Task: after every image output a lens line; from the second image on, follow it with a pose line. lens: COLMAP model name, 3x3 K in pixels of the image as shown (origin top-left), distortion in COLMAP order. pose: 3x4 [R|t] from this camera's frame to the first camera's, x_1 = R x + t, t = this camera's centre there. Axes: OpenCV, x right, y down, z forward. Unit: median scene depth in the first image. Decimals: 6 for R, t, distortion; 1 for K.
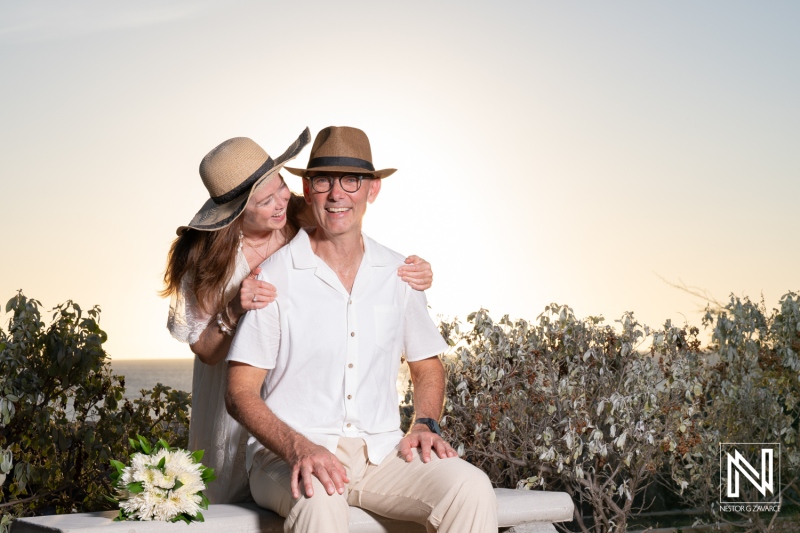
lens RADIAL K [[1613.8, 0, 400.0], [0, 1613.8, 266.4], [0, 0, 1]] dist [0.003496, 0.000000]
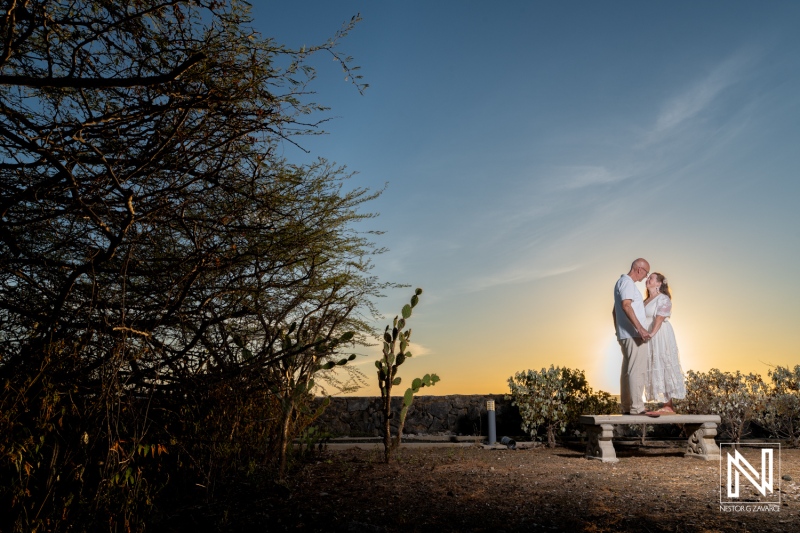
lens RADIAL K [[568.7, 0, 401.3], [0, 568.7, 266.4], [0, 0, 1]] dist [-0.008891, -0.001887]
pose [[0.912385, -0.082746, -0.400883, -0.013340], [0.013720, 0.984987, -0.172084, 0.007694], [0.409104, 0.151506, 0.899822, -0.467584]]
